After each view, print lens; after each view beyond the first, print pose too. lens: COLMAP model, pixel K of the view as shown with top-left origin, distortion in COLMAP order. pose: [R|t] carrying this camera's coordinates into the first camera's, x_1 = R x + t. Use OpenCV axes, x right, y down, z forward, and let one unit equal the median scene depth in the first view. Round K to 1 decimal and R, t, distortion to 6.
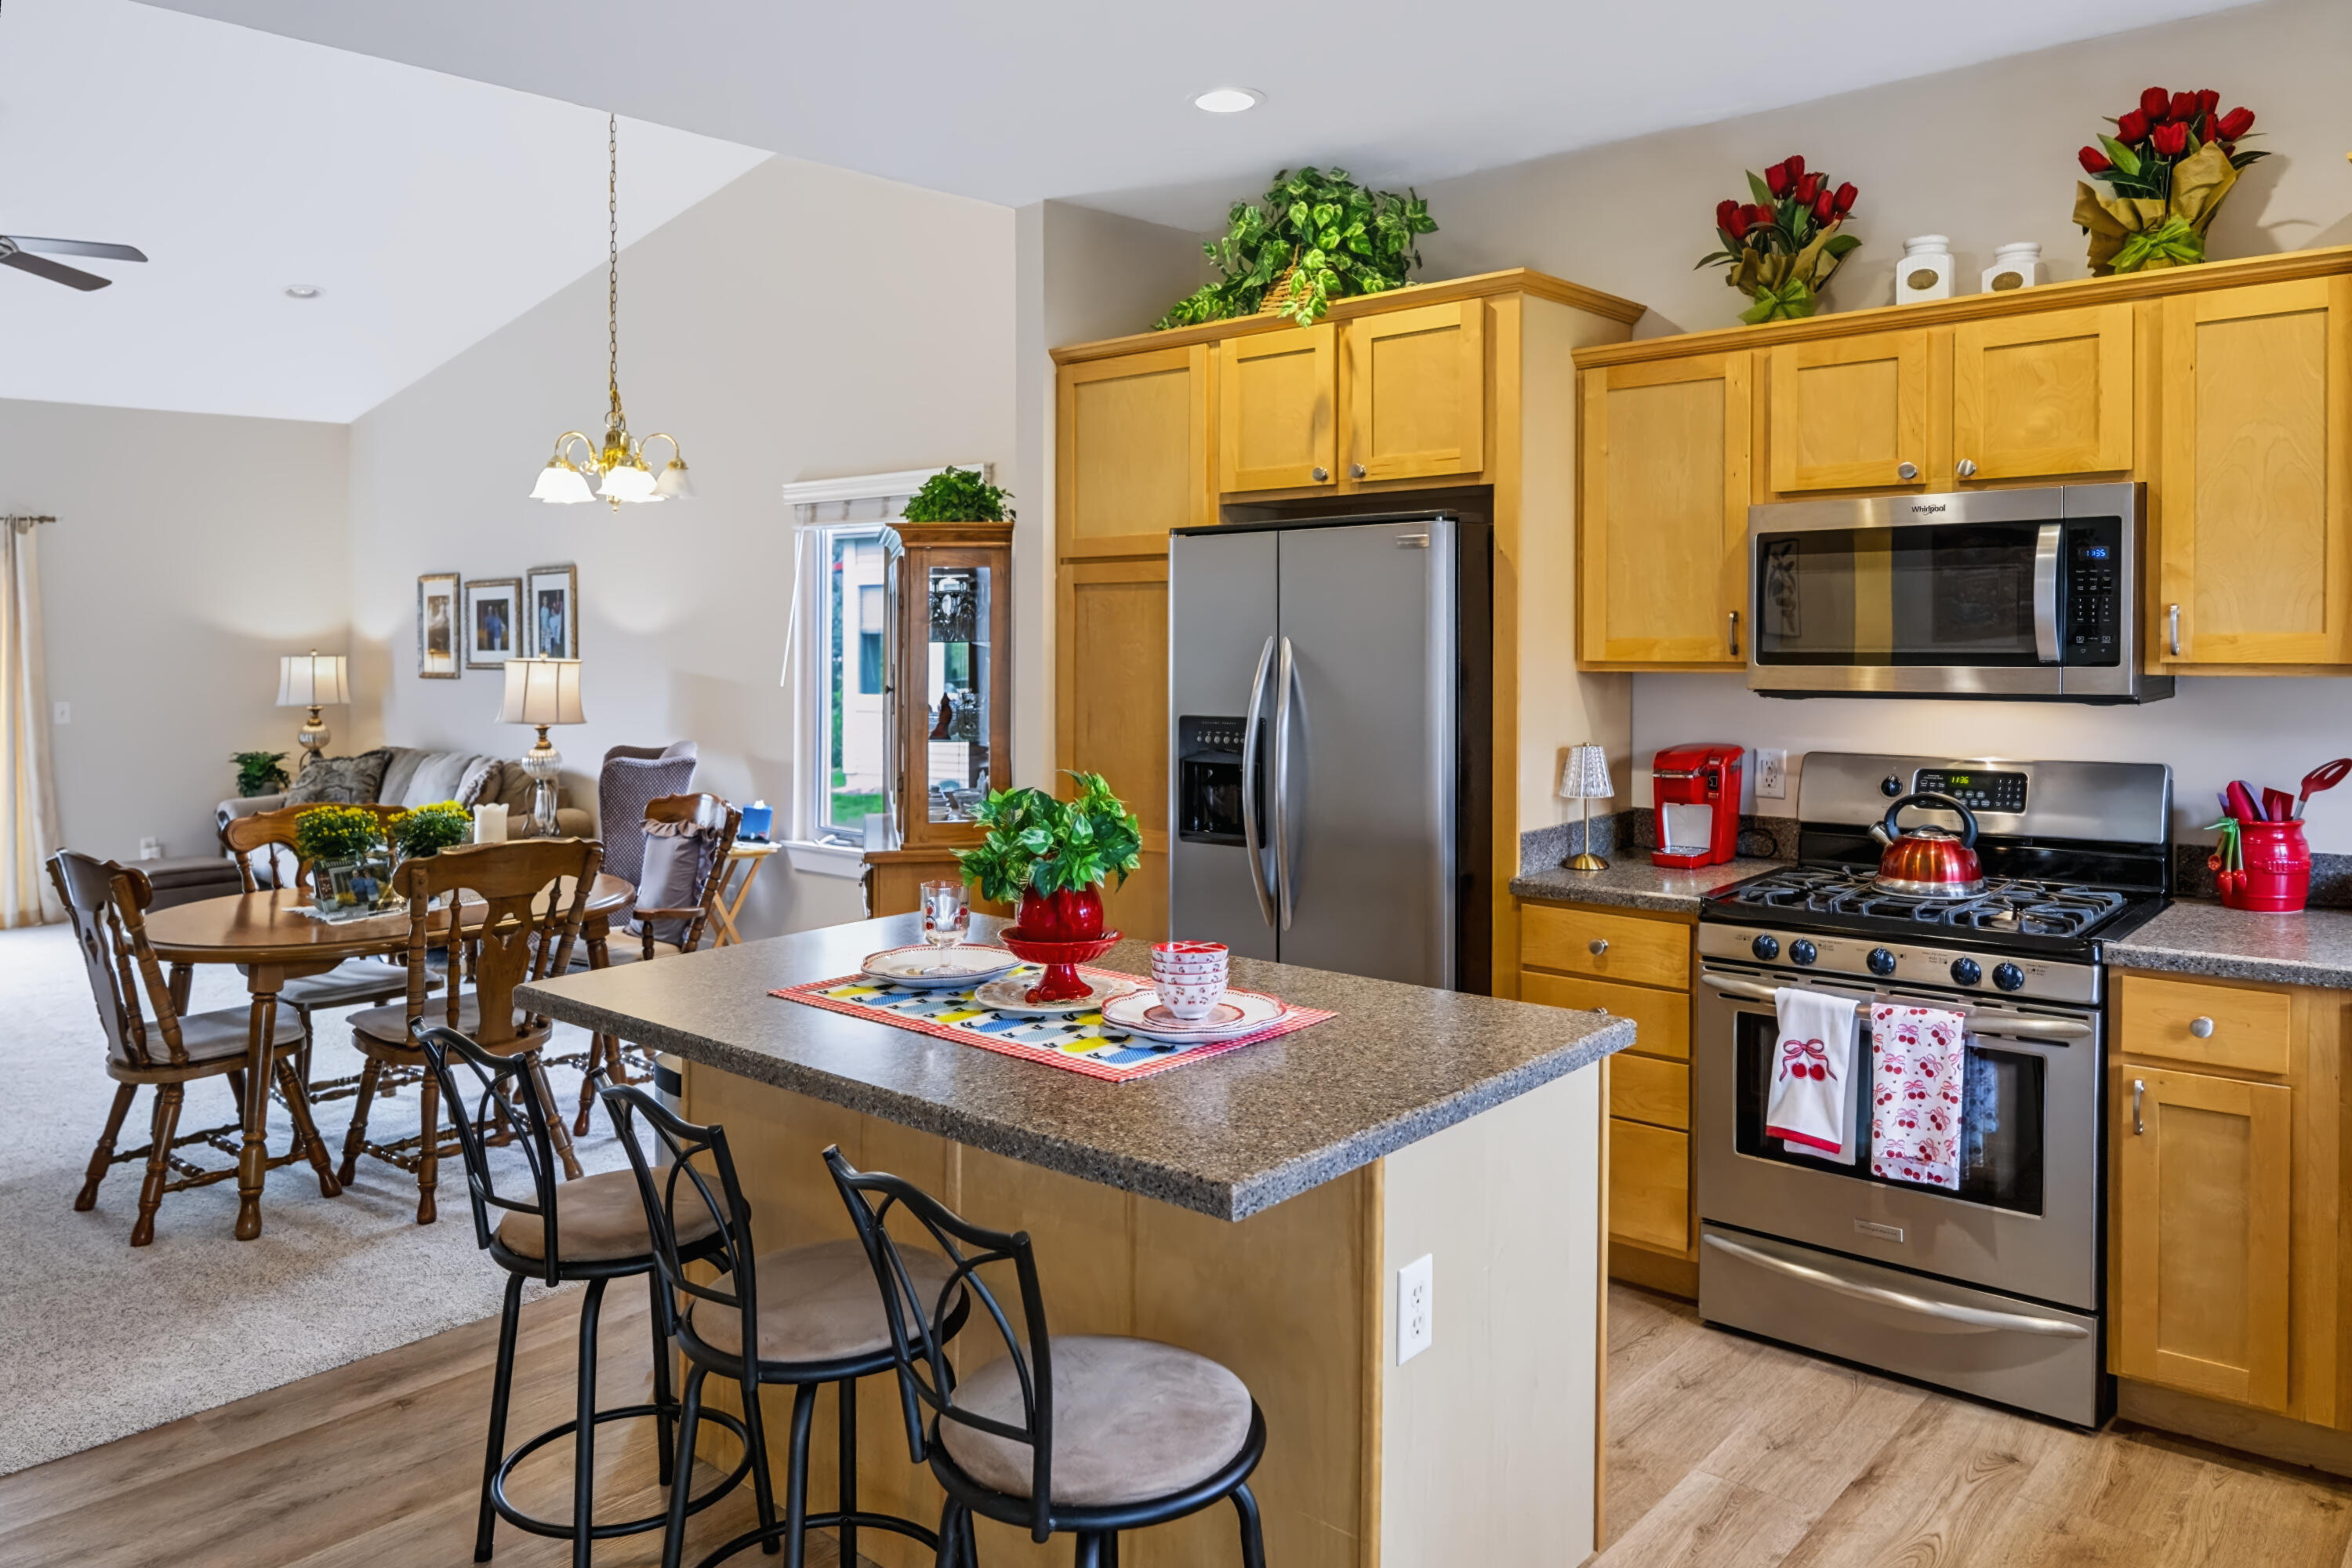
lens RADIAL K [[1613.8, 0, 1167.7], [0, 1613.8, 653.5], [0, 0, 1]] dist [0.004618, -0.021914]
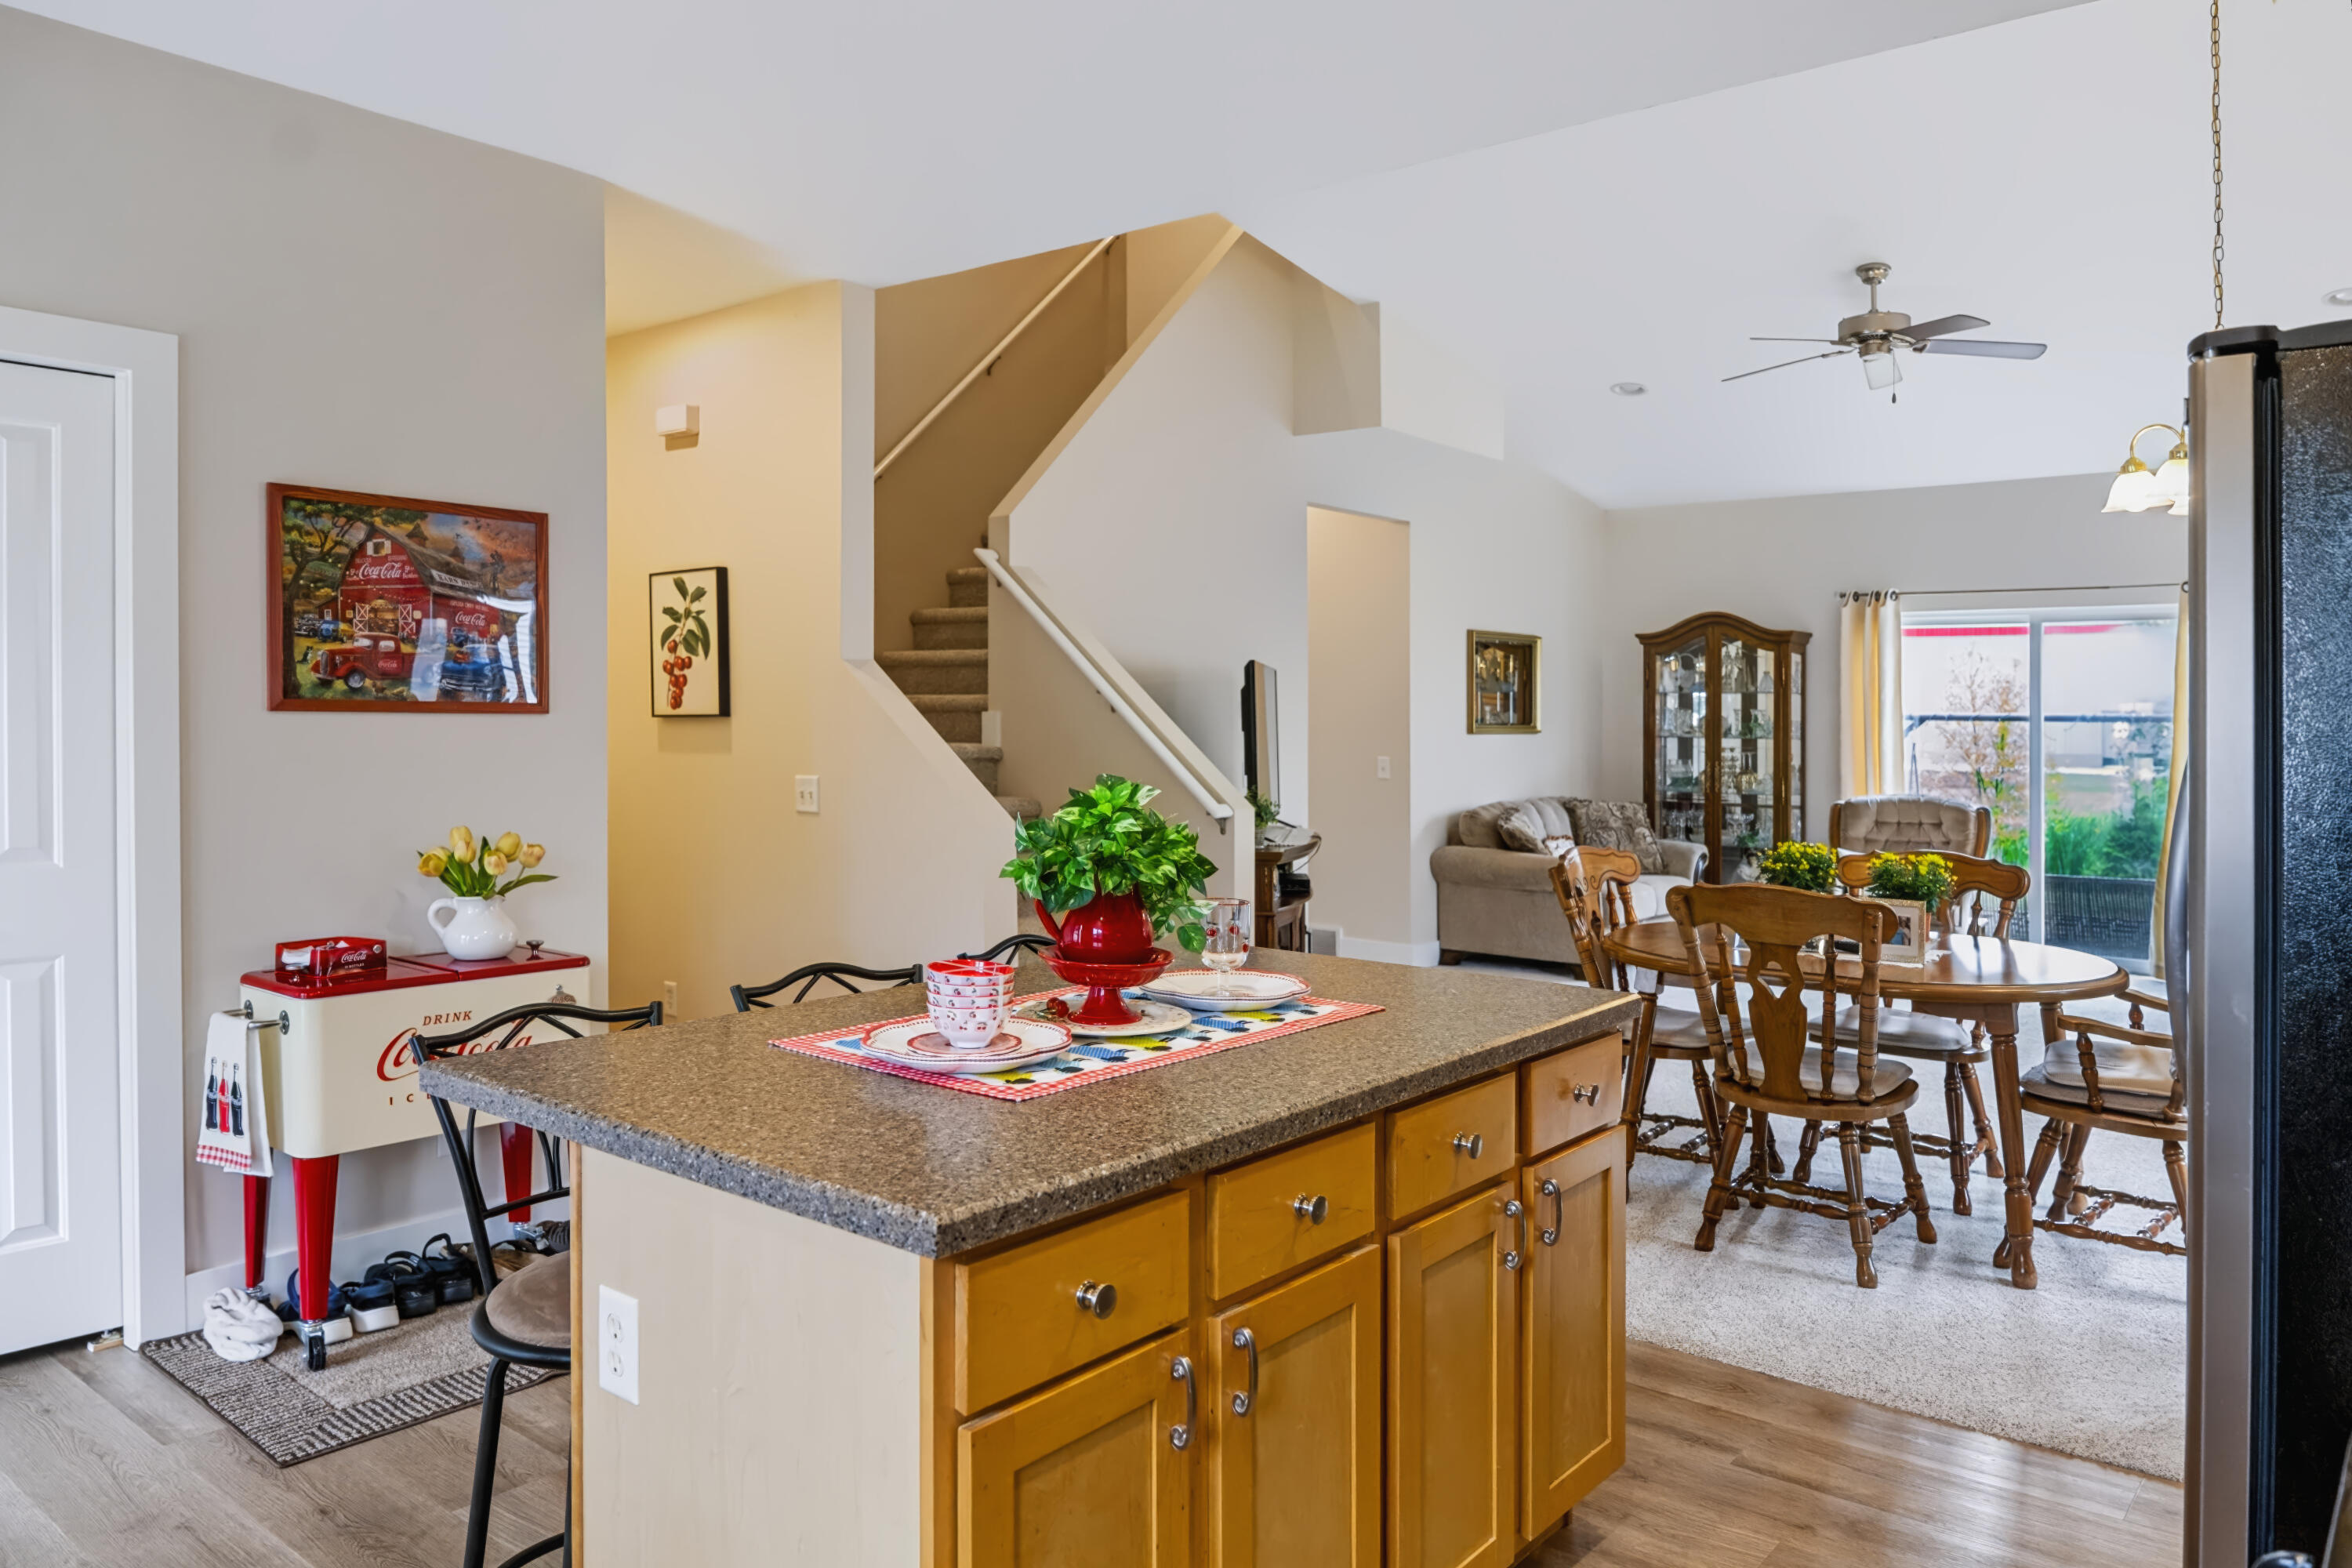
lens RADIAL K [[1610.1, 0, 1182.3], [0, 1610.1, 694.6], [0, 0, 1]] dist [-0.009449, -0.003946]
pose [[0.032846, -0.004803, -0.999449, 0.516348], [-0.025134, 0.999668, -0.005630, 0.019429], [0.999144, 0.025305, 0.032715, 0.619436]]
